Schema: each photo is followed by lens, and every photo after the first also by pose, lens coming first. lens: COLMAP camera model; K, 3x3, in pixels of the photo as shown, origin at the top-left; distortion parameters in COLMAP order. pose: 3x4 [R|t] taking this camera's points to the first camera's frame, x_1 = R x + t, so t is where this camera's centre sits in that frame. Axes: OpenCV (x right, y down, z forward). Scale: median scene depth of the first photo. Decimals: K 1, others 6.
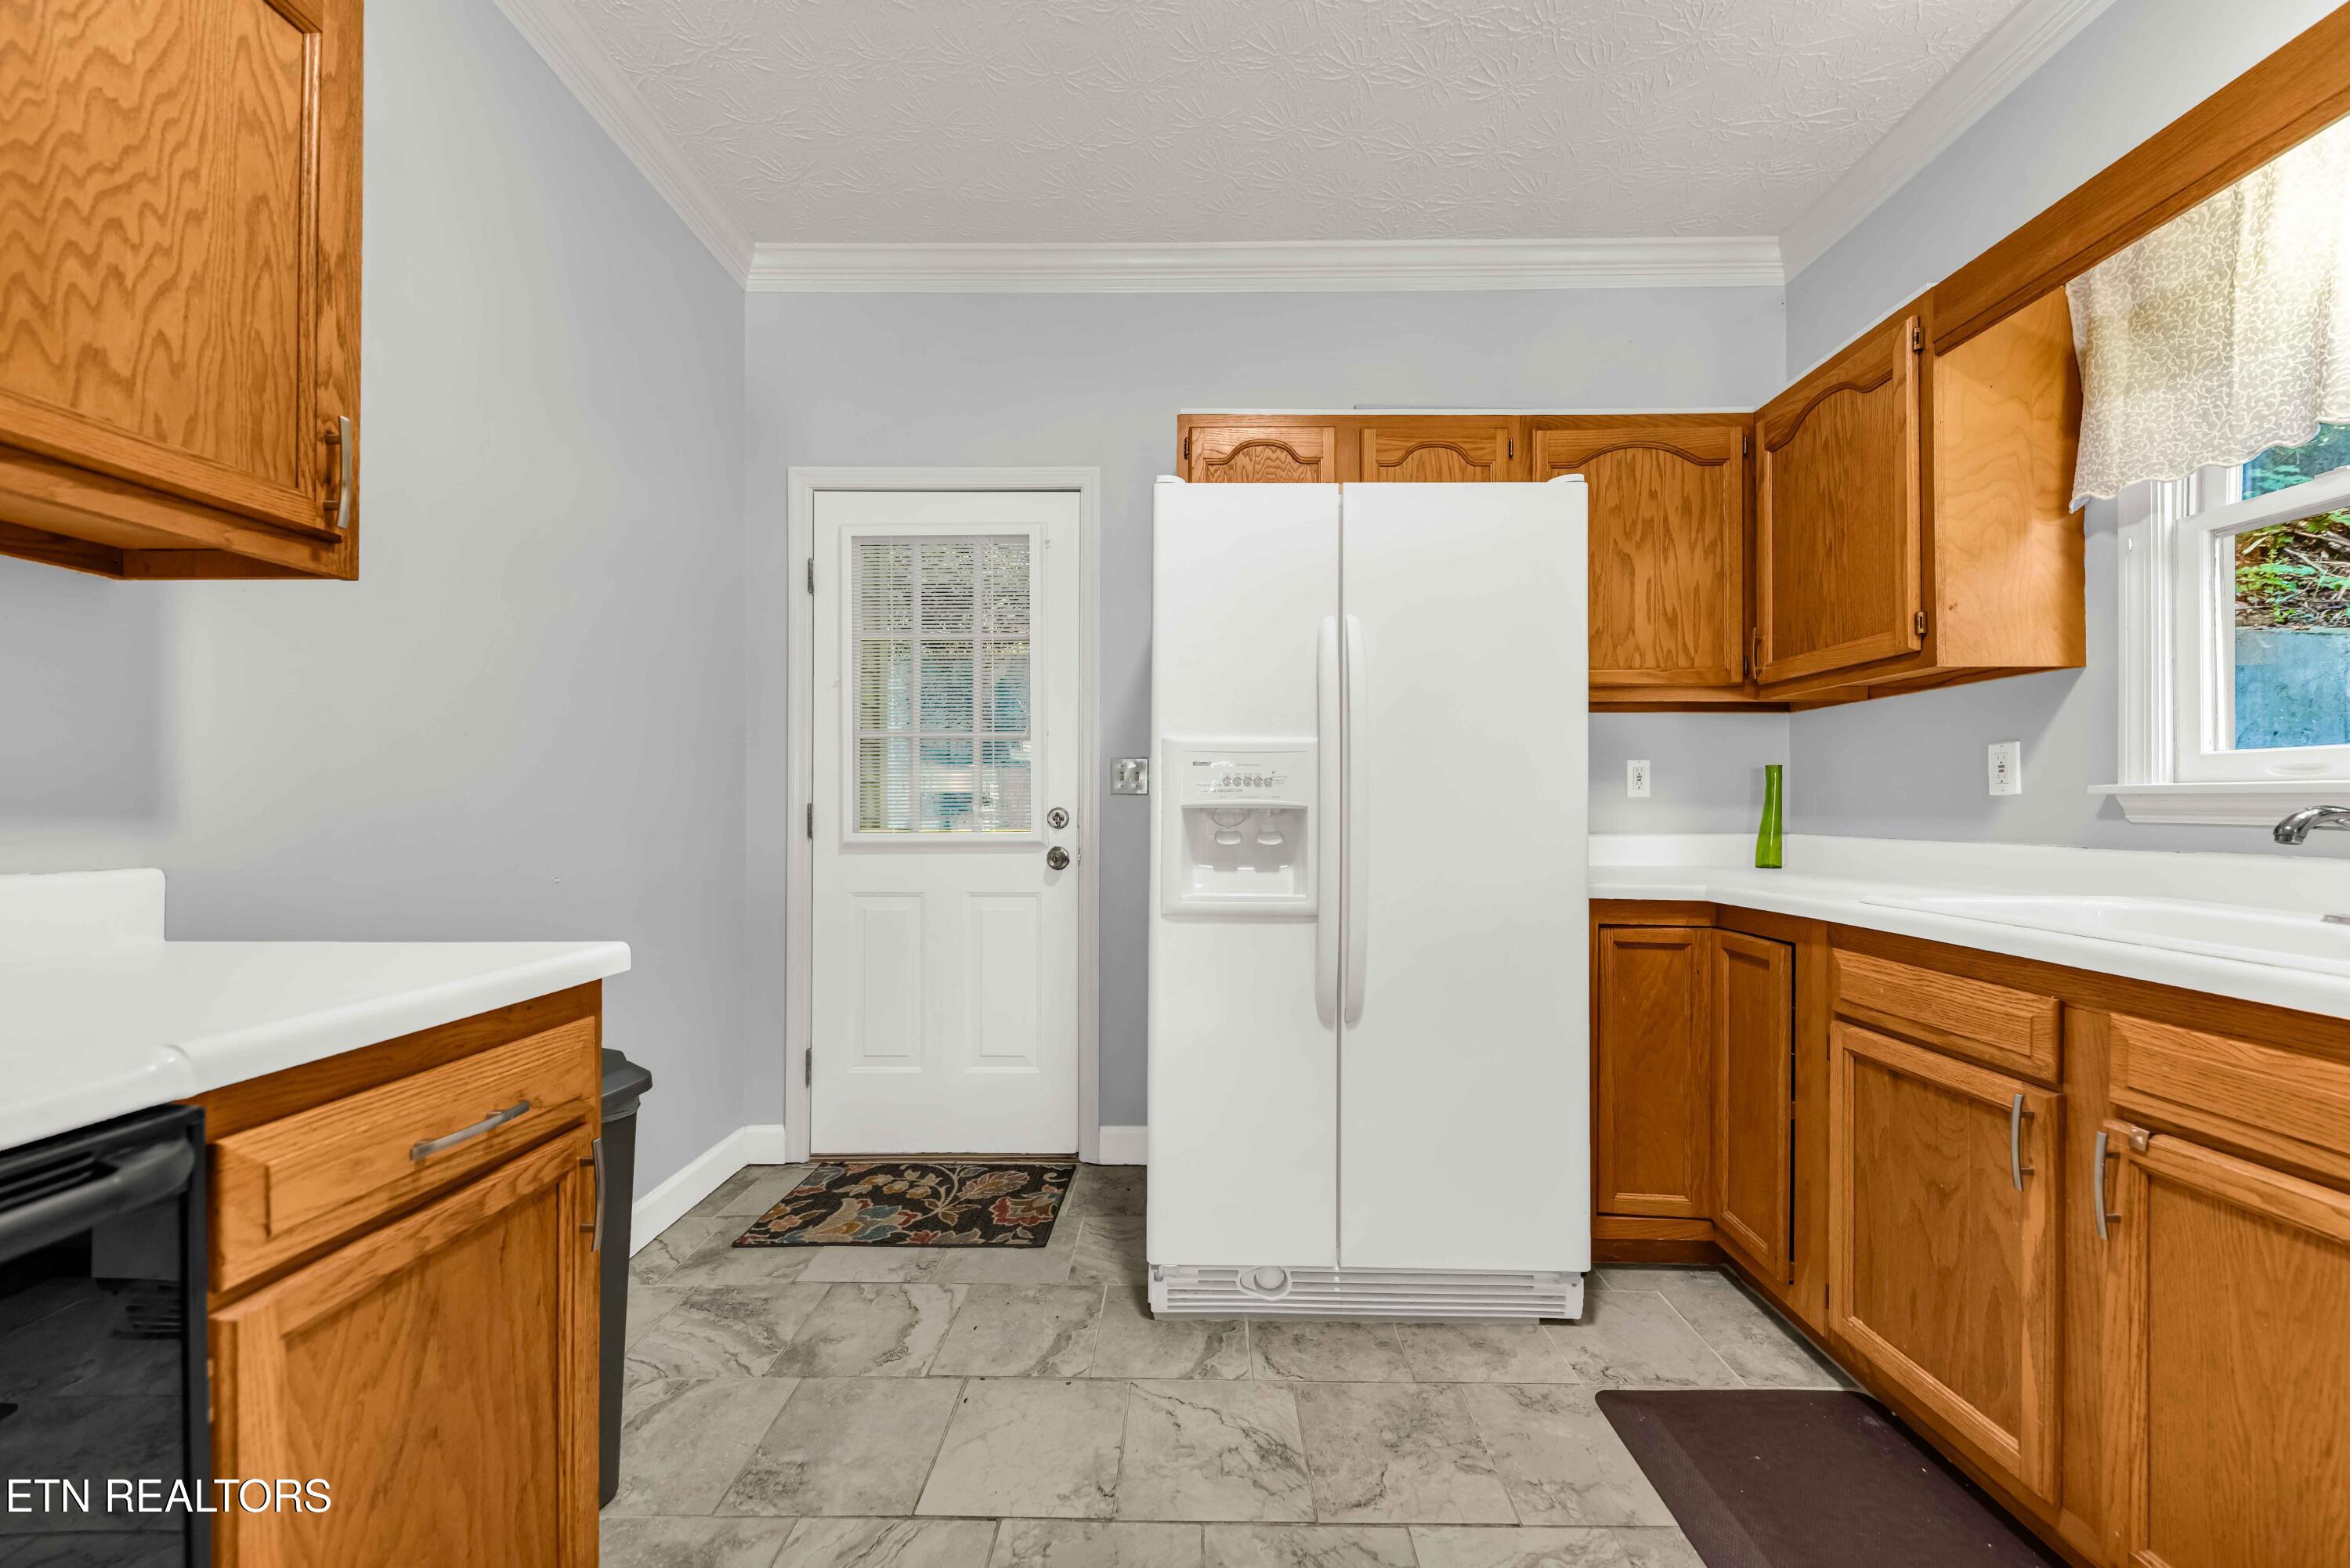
lens RADIAL K [[836.5, 0, 1181.3], [0, 836.5, 797.8], [0, 0, 1]] dist [0.001160, 0.000011]
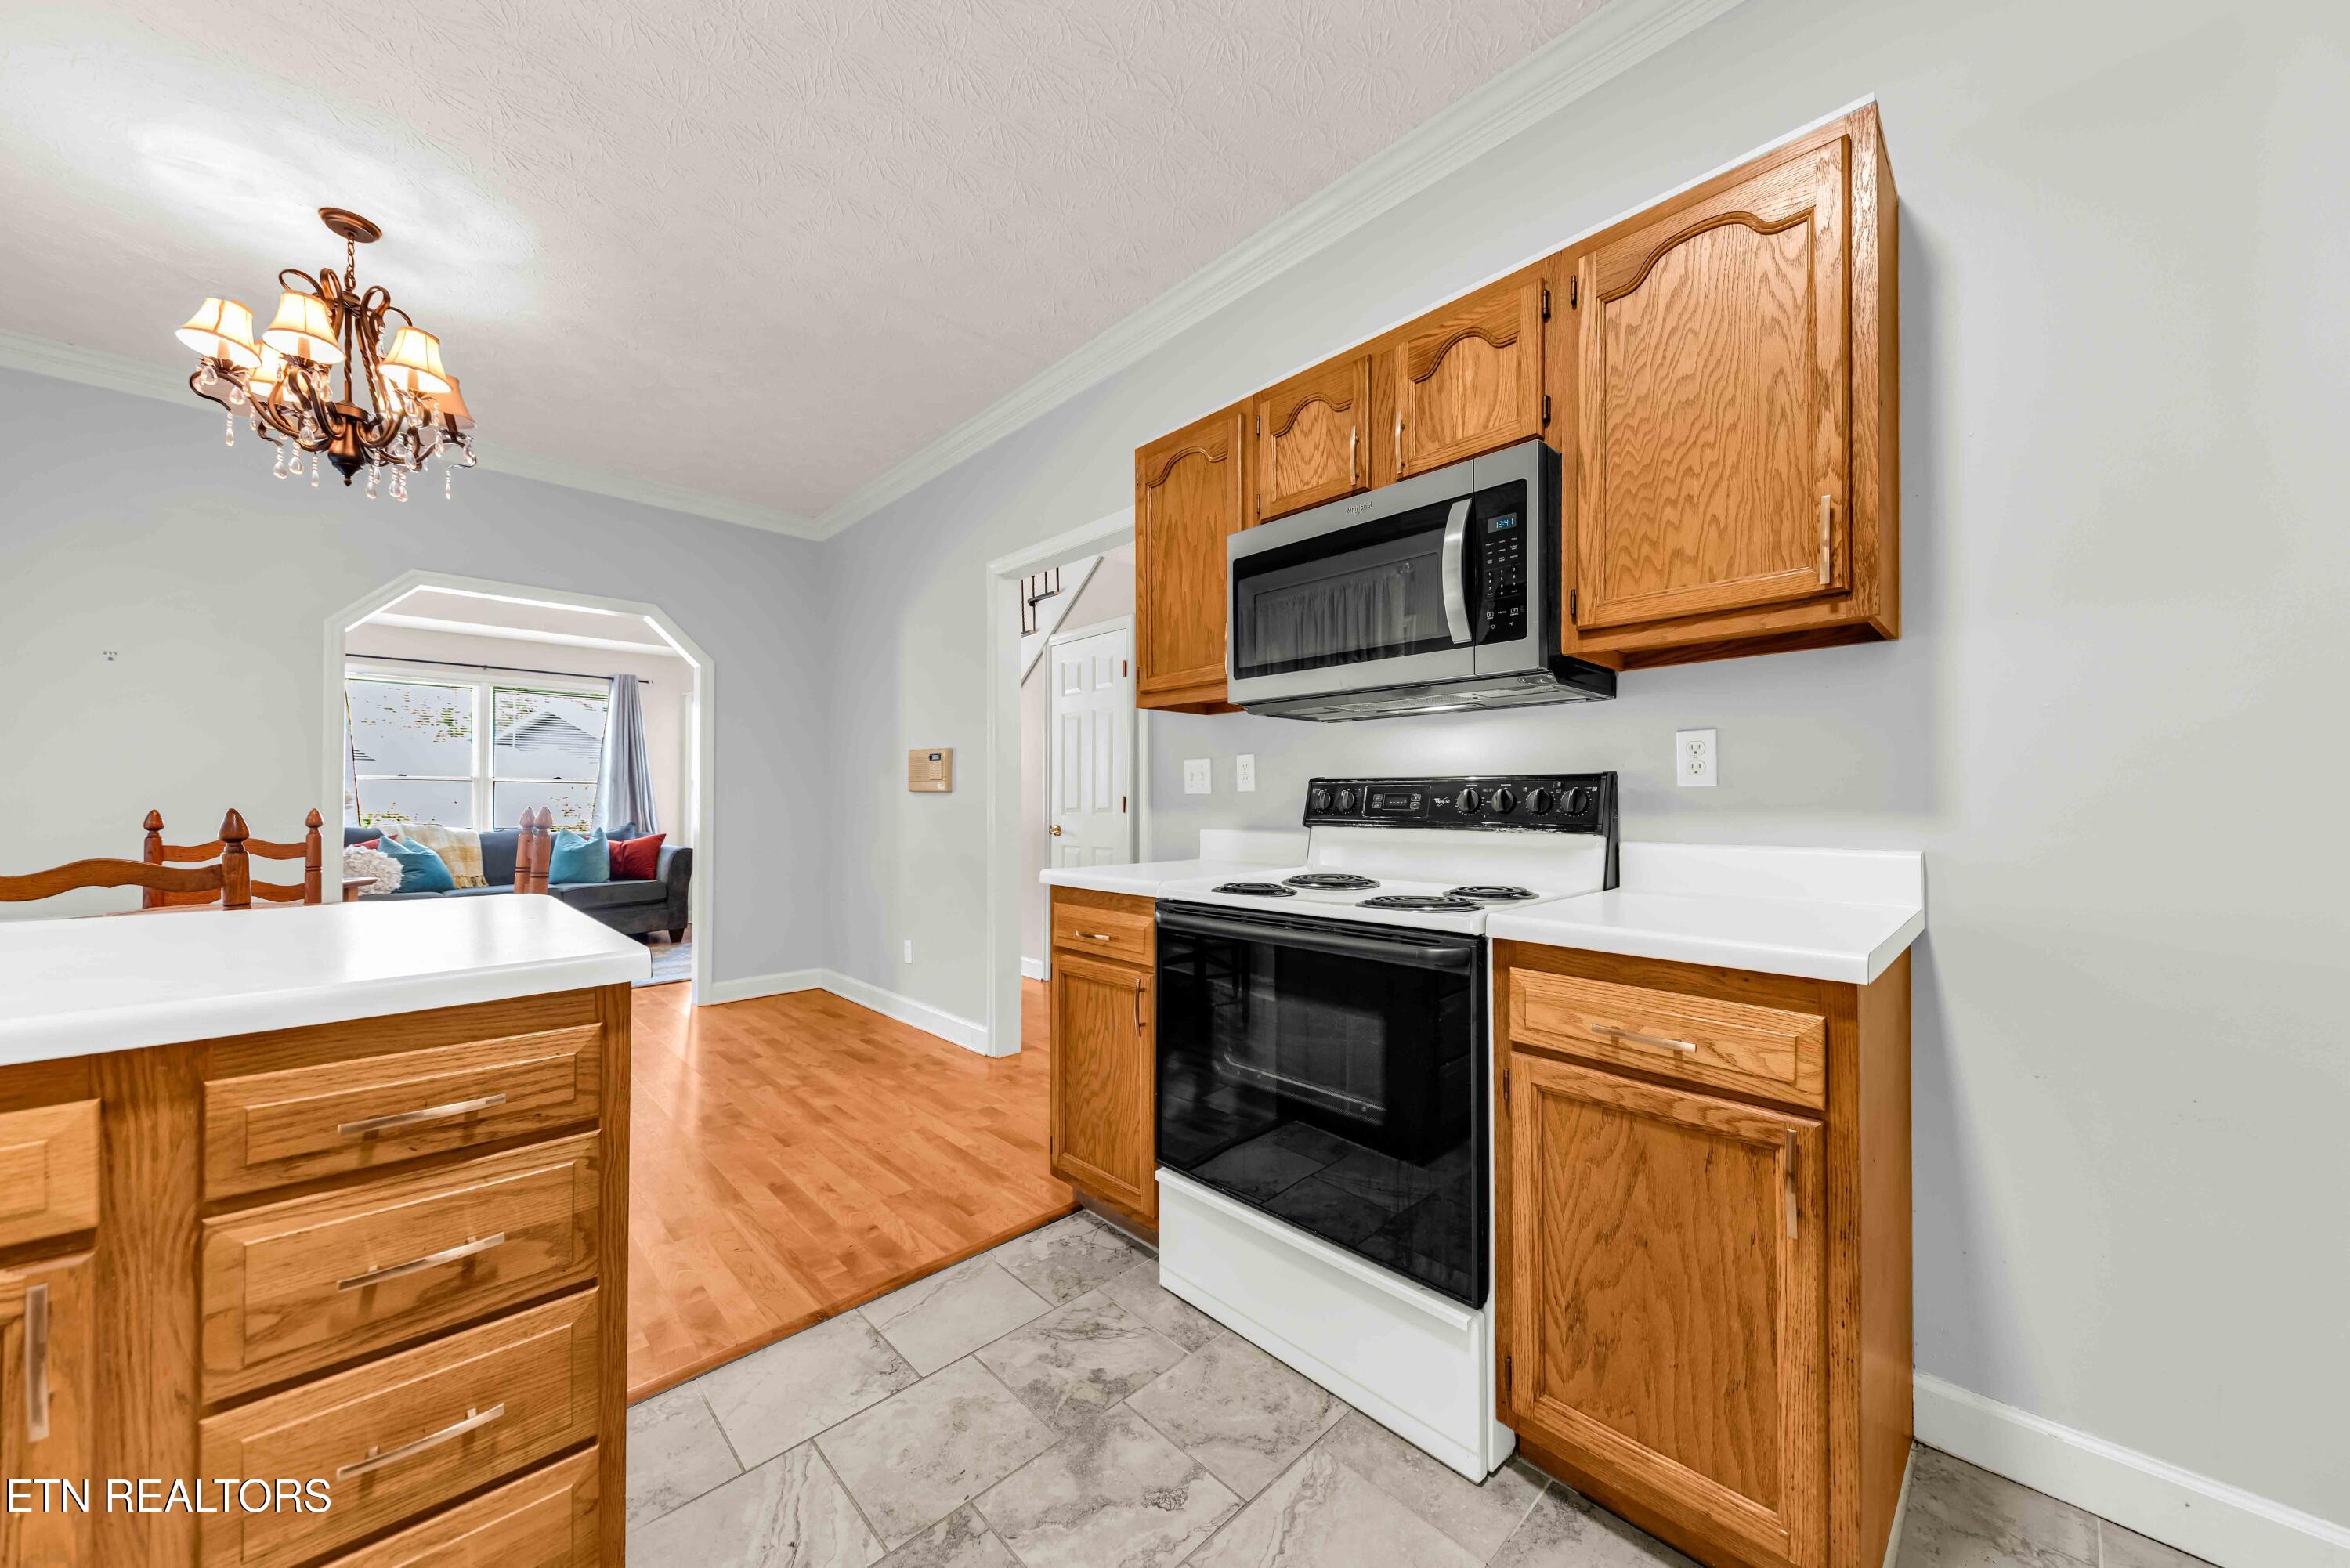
lens RADIAL K [[836.5, 0, 1181.3], [0, 836.5, 797.8], [0, 0, 1]] dist [0.001160, 0.000011]
pose [[-0.709963, -0.004852, -0.704223, 0.343661], [0.005942, 0.999899, -0.012880, 0.004913], [0.704214, -0.013328, -0.709862, 0.736756]]
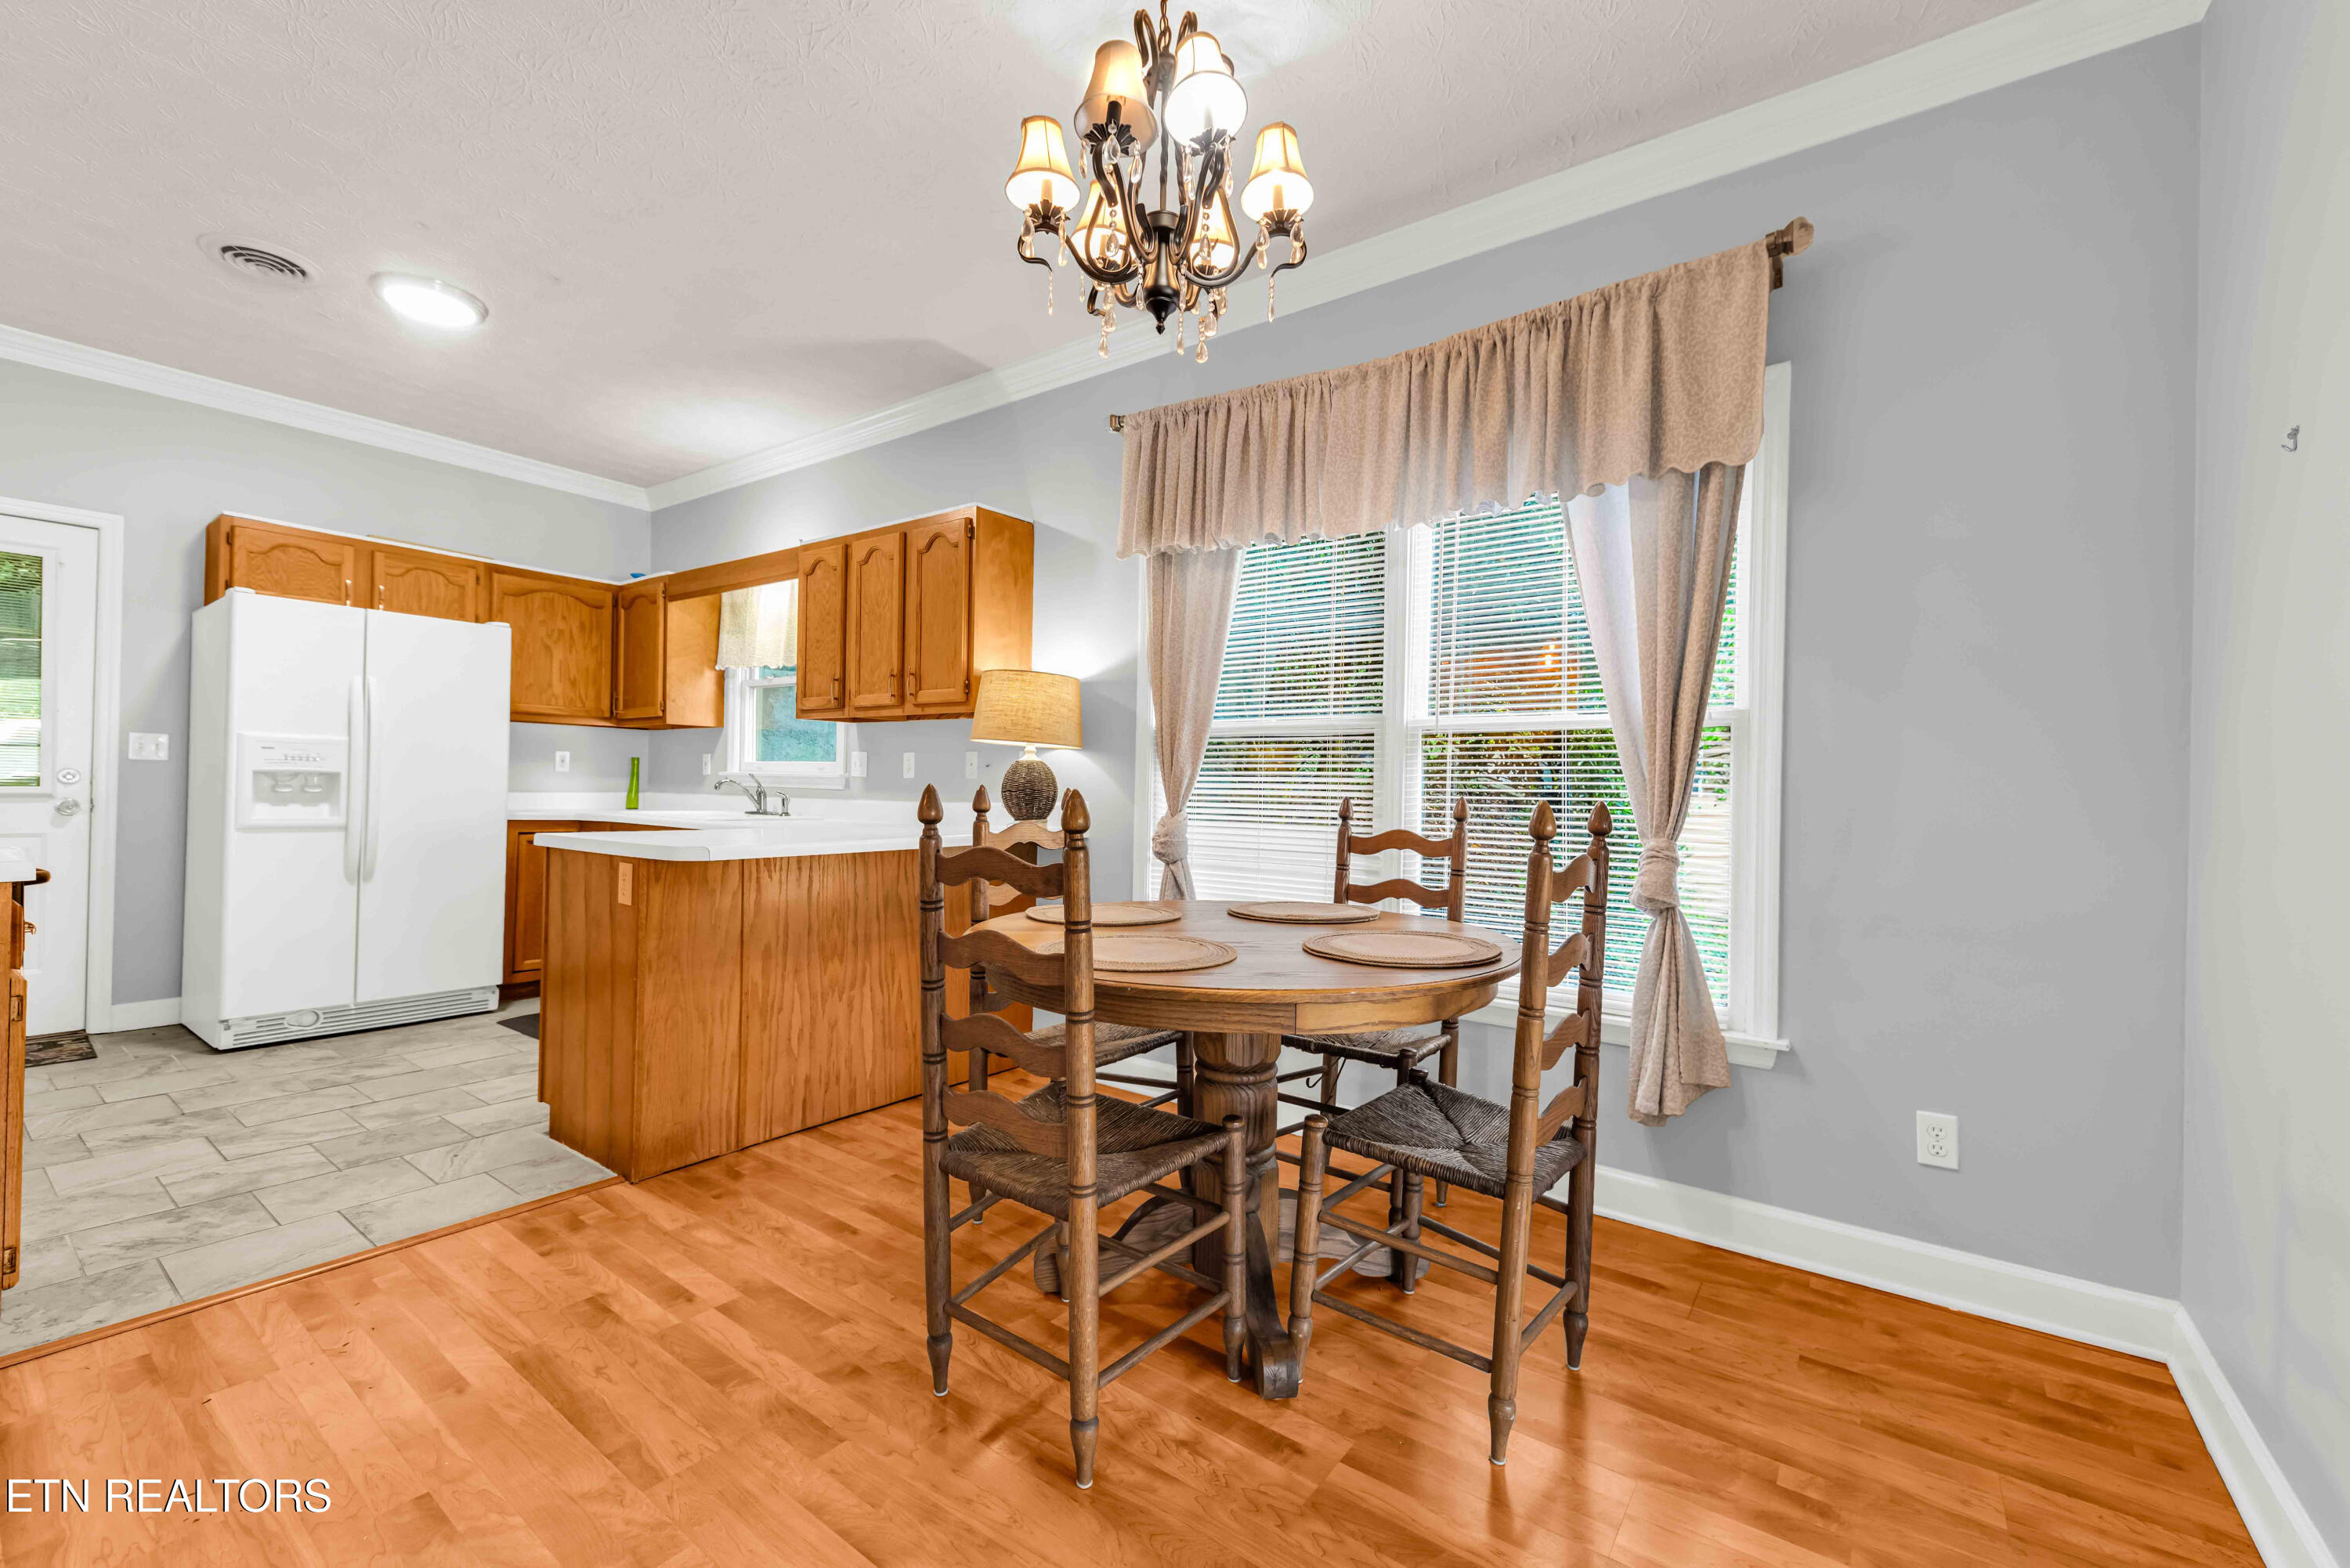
lens RADIAL K [[933.5, 0, 1175.0], [0, 933.5, 784.0], [0, 0, 1]] dist [0.002906, 0.000272]
pose [[0.570602, 0.014831, 0.821093, -0.545013], [-0.024748, 0.999693, -0.000859, -0.008709], [-0.820854, -0.019830, 0.570794, -1.897882]]
